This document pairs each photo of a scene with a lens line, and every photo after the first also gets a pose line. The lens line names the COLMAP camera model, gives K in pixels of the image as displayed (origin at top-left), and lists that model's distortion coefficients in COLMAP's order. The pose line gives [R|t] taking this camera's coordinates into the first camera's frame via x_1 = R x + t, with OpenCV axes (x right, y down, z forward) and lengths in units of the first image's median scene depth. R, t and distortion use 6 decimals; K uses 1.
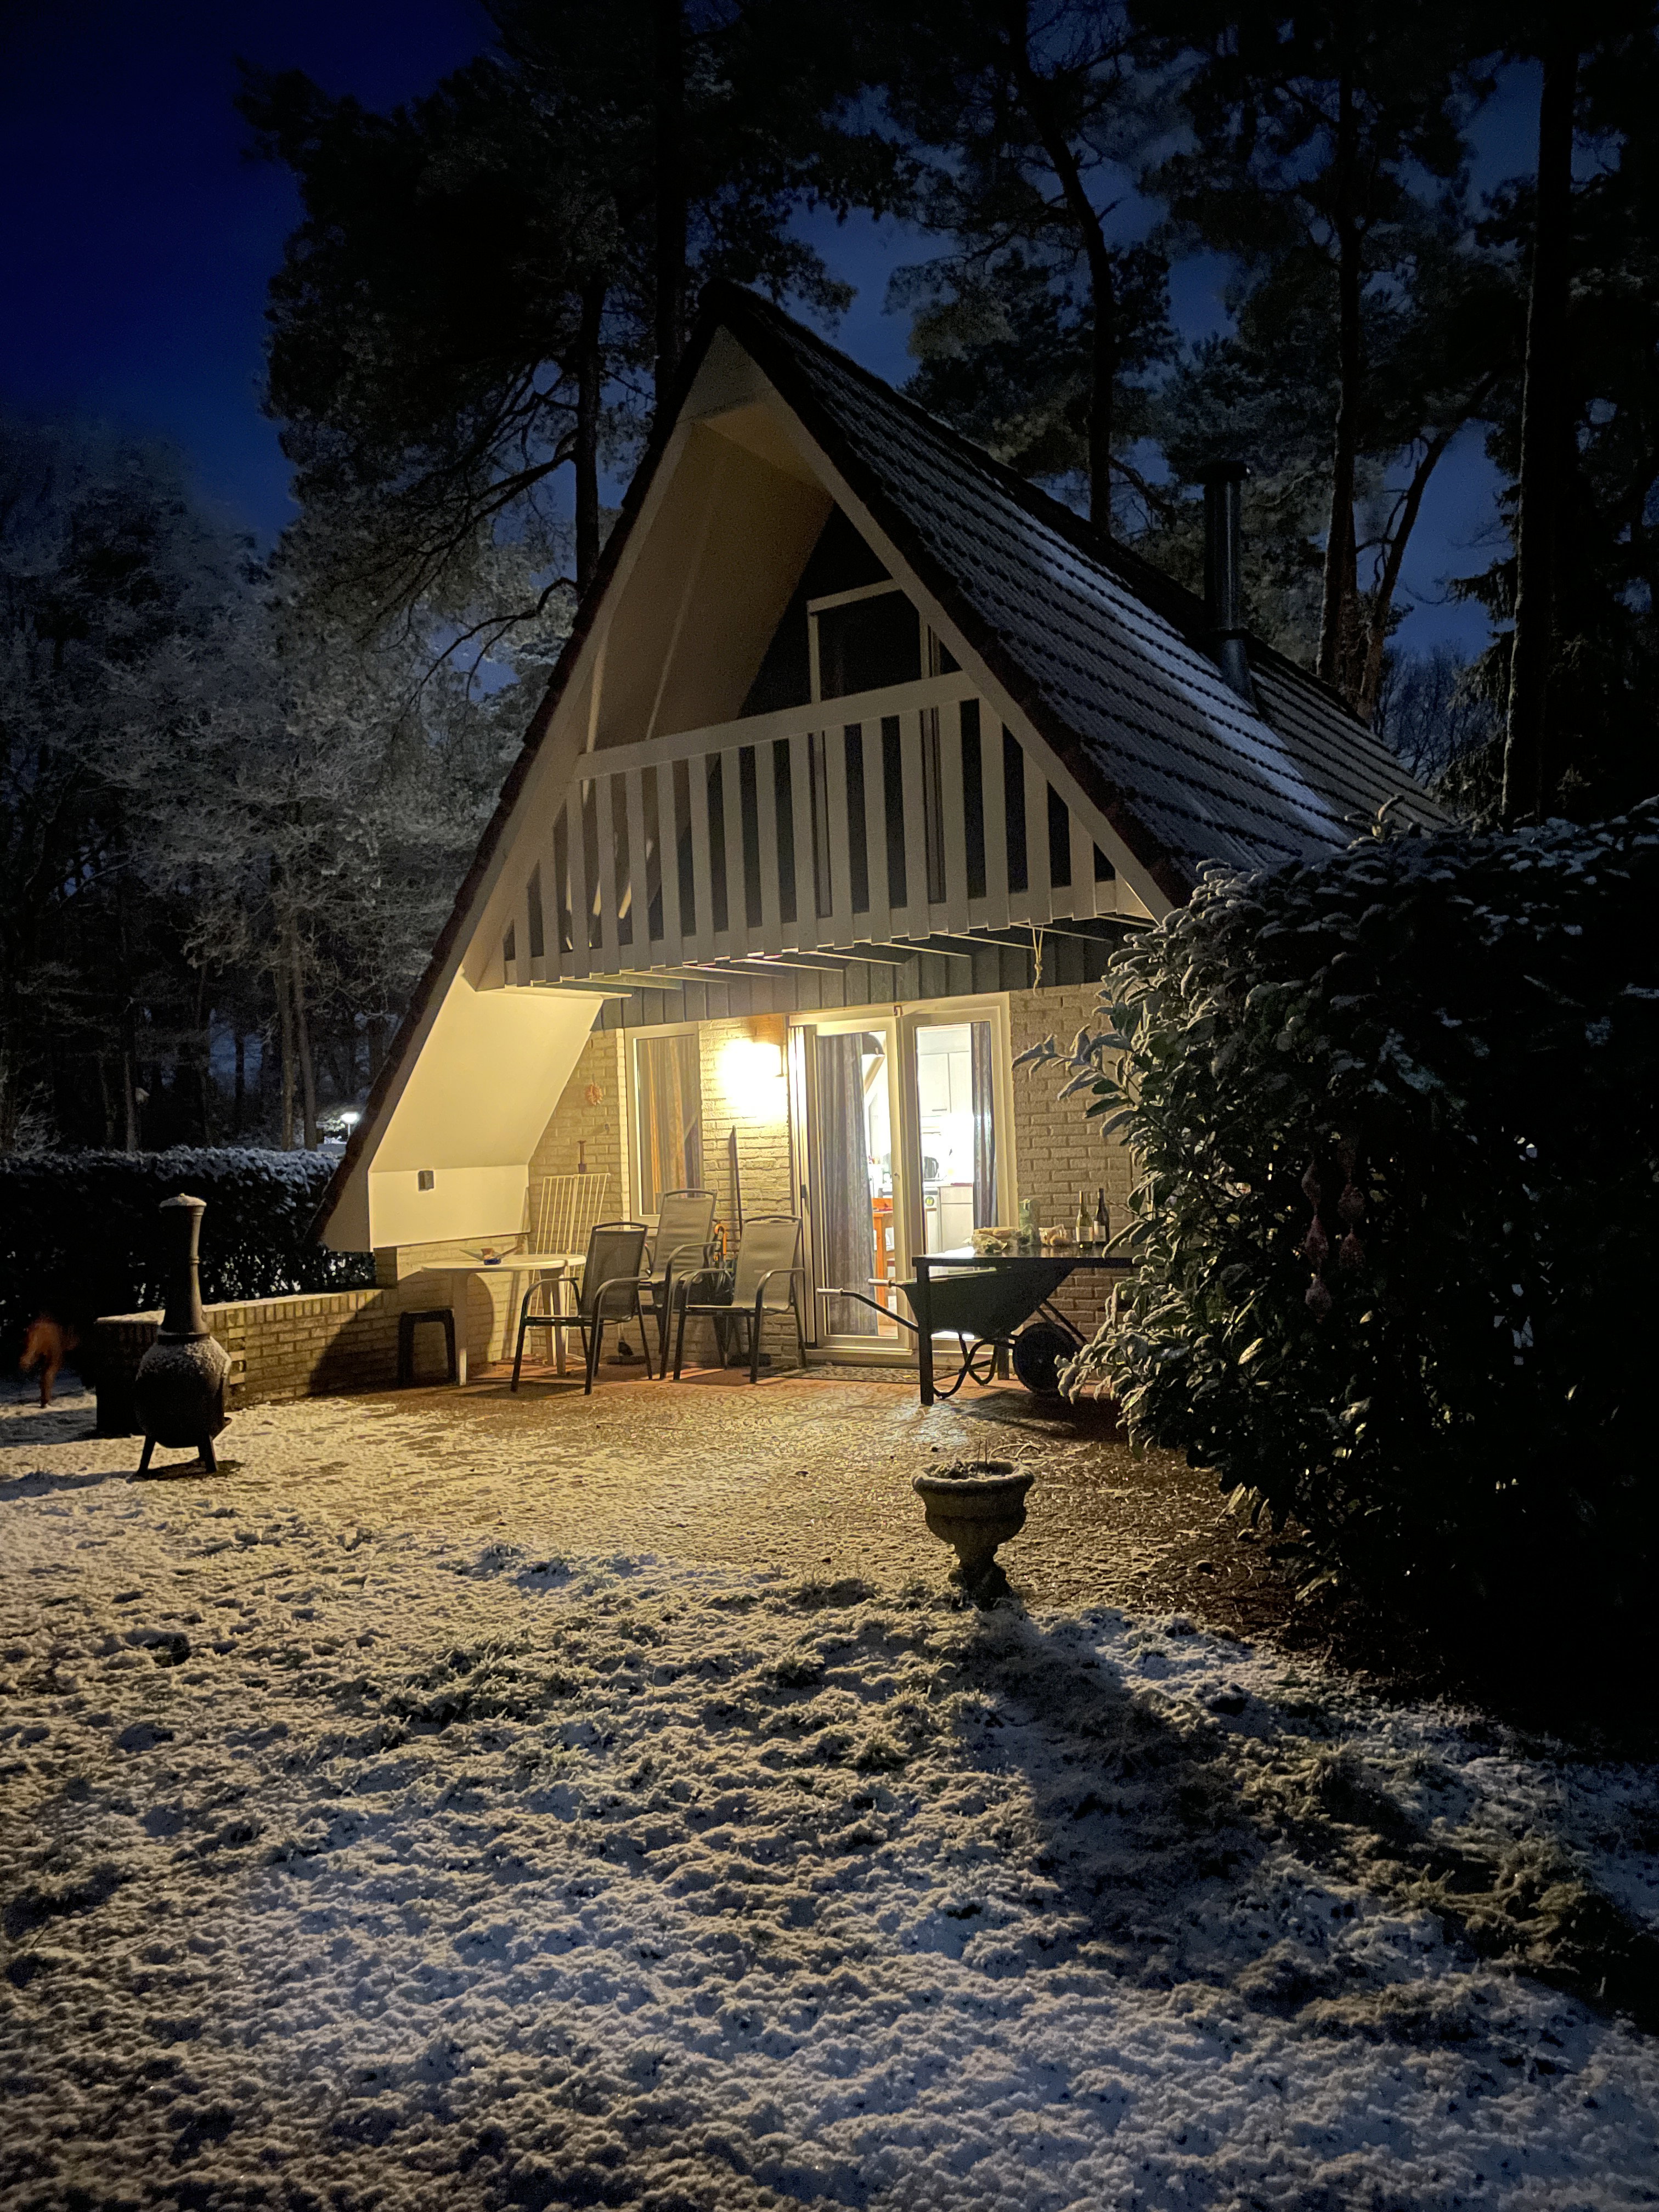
lens RADIAL K [[1607.1, 0, 829.5], [0, 1607.1, 1106.0], [0, 0, 1]] dist [0.112919, -0.130394]
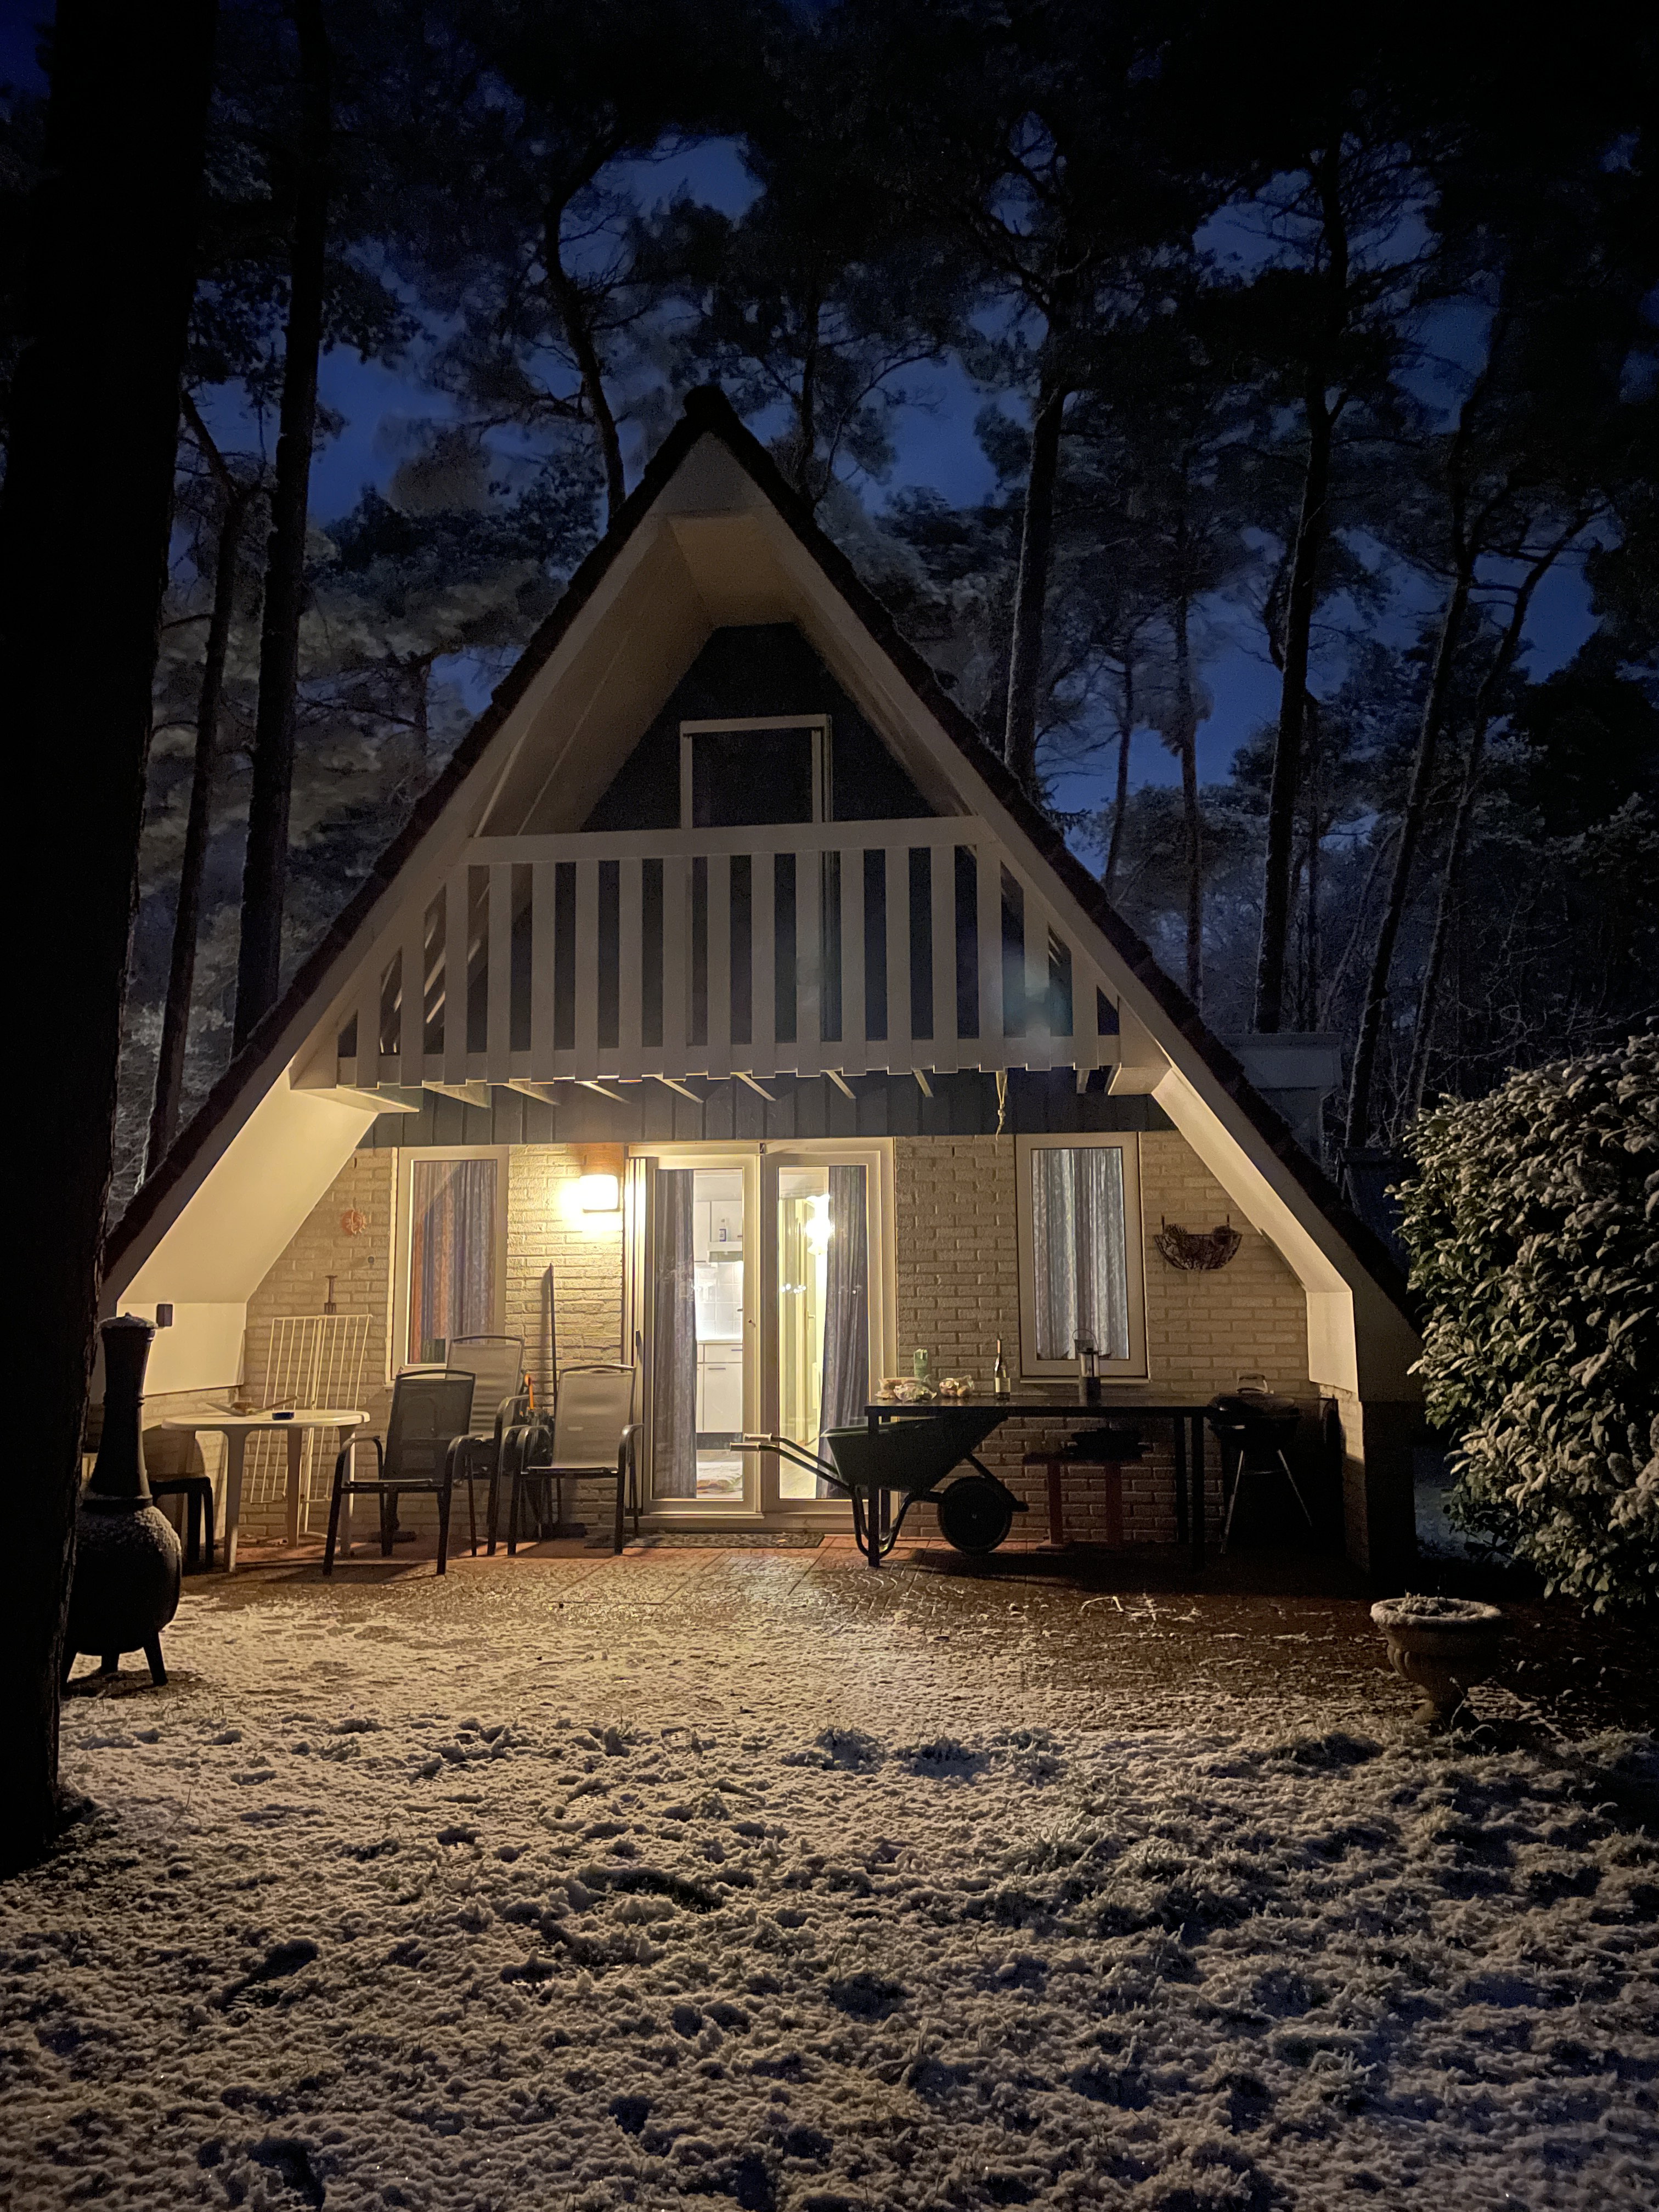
lens RADIAL K [[1607.1, 0, 829.5], [0, 1607.1, 1106.0], [0, 0, 1]] dist [0.112919, -0.130394]
pose [[0.897255, 0.086896, 0.432878, -0.357687], [-0.039322, 0.992272, -0.117685, 0.028365], [-0.439759, 0.088572, 0.893738, 0.128928]]
